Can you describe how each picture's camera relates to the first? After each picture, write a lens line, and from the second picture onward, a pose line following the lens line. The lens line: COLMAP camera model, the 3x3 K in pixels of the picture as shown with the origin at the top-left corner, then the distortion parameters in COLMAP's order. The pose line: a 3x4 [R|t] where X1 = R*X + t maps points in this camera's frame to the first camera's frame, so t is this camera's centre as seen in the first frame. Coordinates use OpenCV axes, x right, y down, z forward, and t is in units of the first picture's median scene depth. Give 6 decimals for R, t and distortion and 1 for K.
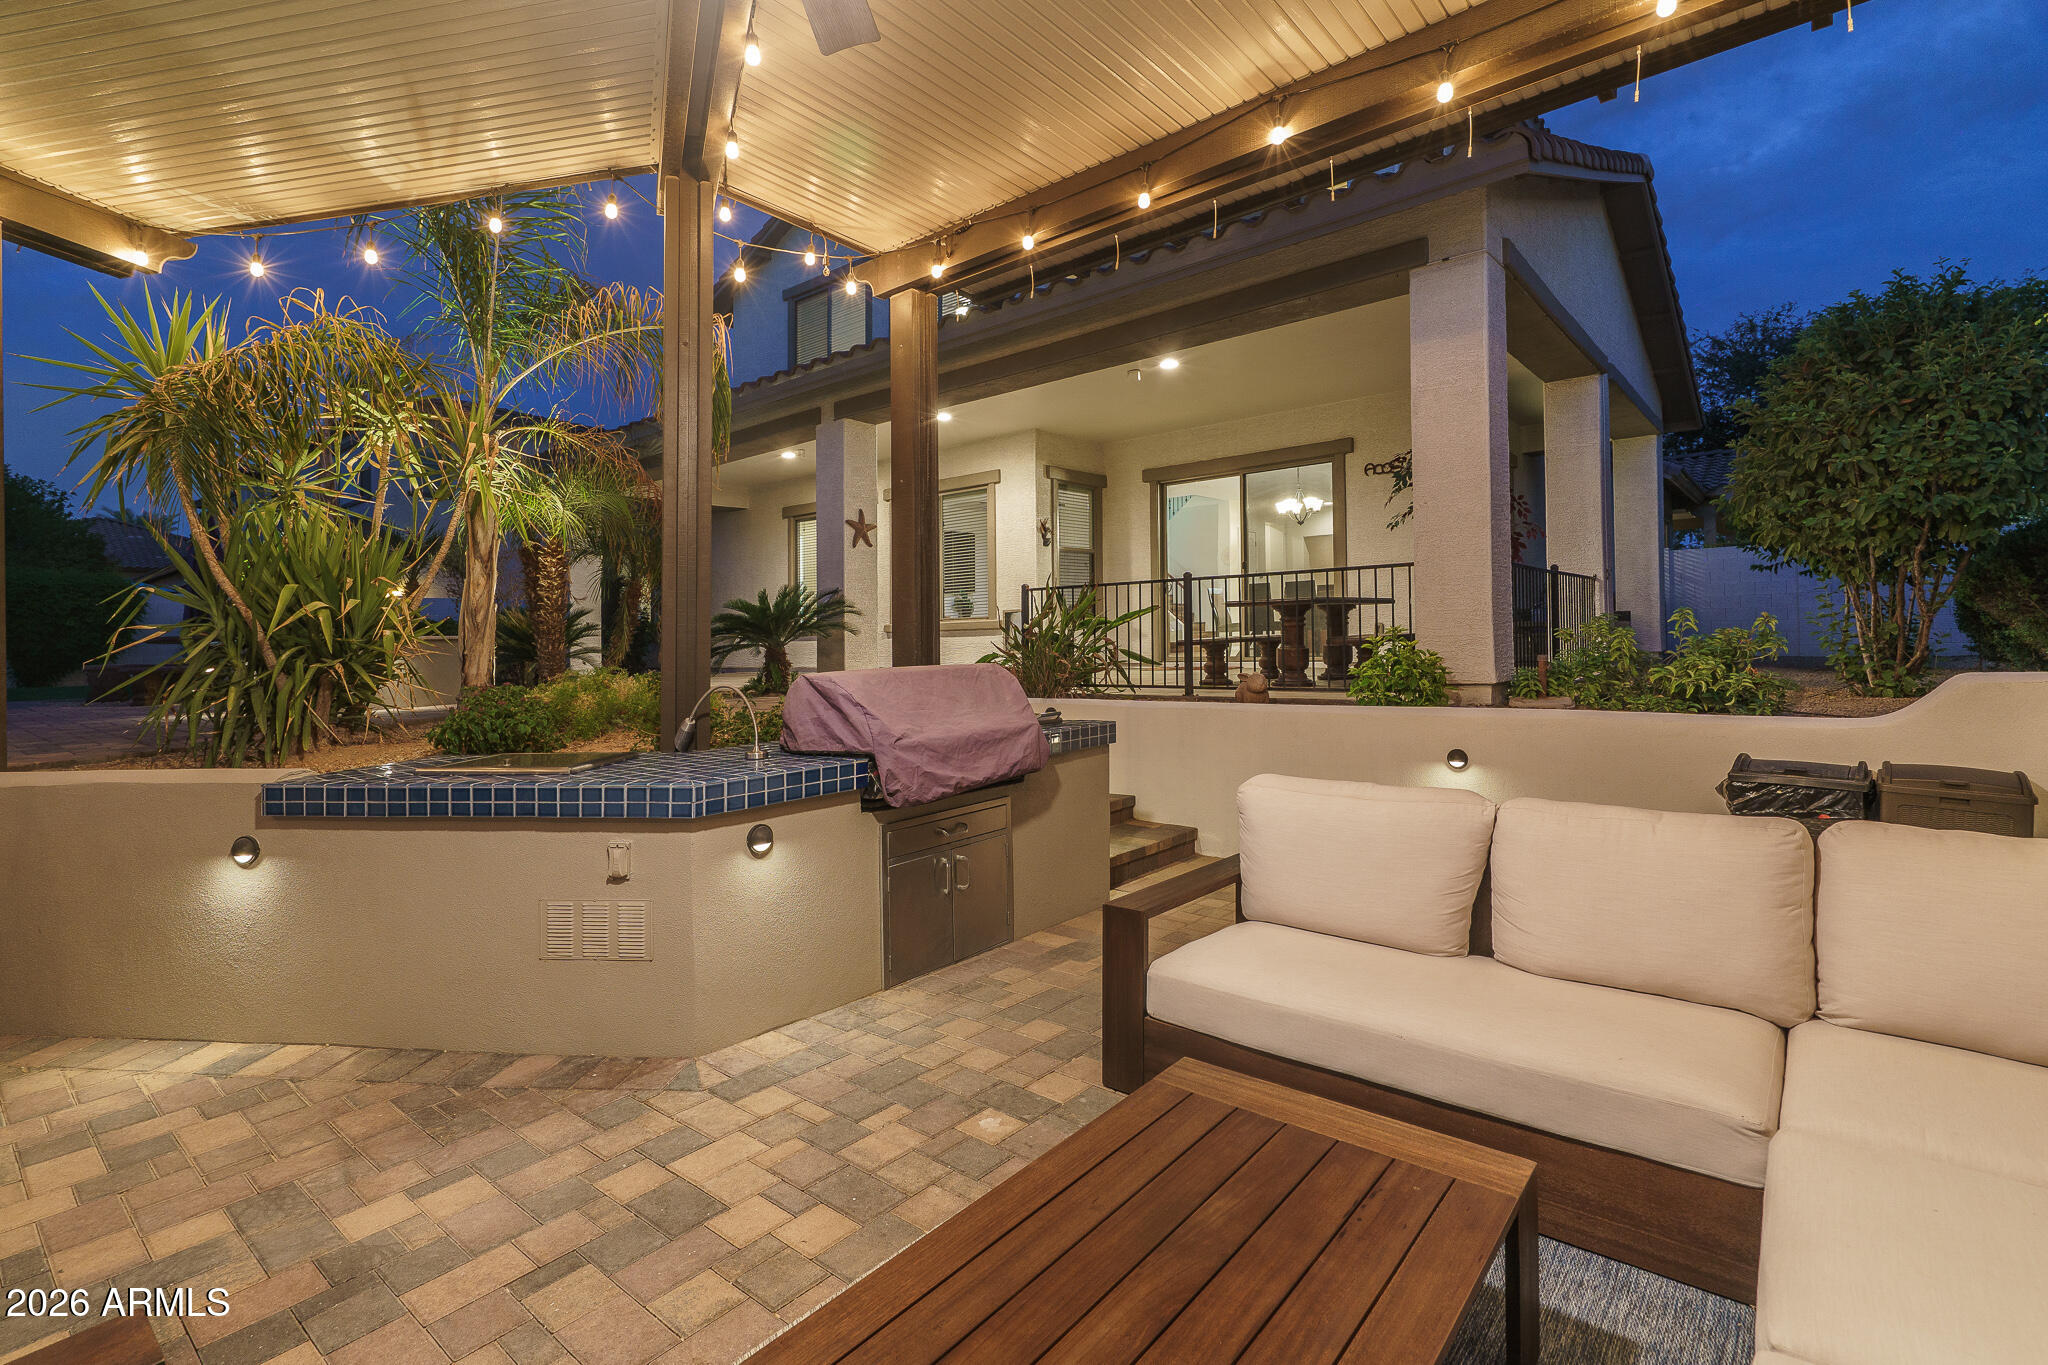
lens RADIAL K [[938.1, 0, 1023.5], [0, 938.1, 648.0], [0, 0, 1]] dist [-0.004584, -0.000671]
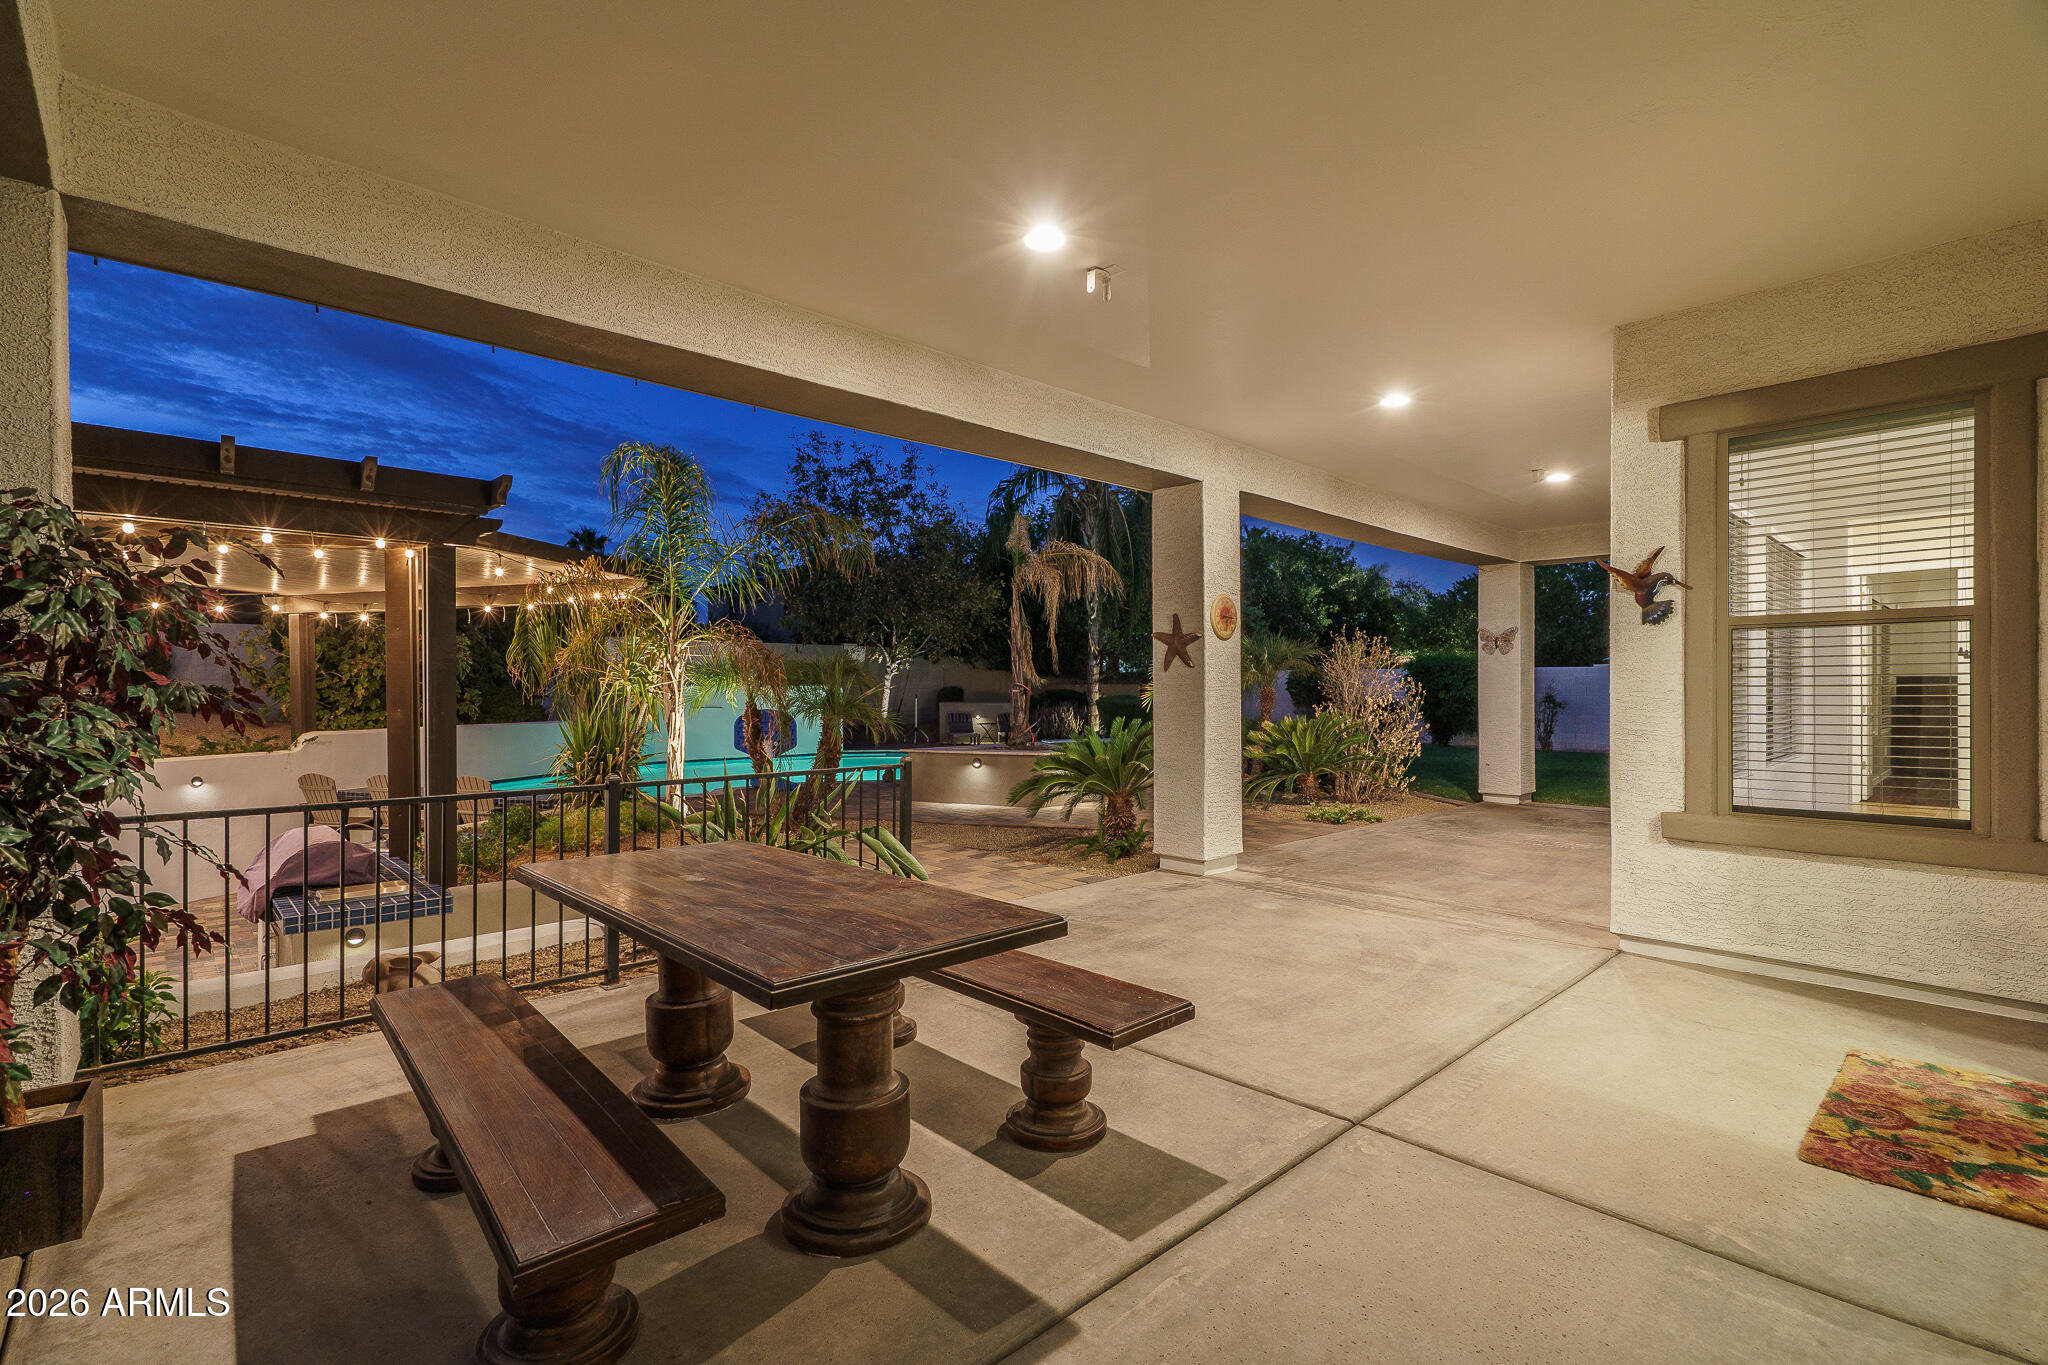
lens RADIAL K [[931.0, 0, 1013.2], [0, 931.0, 692.0], [0, 0, 1]] dist [0.001115, 0.000154]
pose [[-0.128676, 0.025265, -0.991365, 0.571421], [-0.004033, 0.999654, 0.025999, -0.117553], [0.991679, 0.007344, -0.128529, 1.053813]]
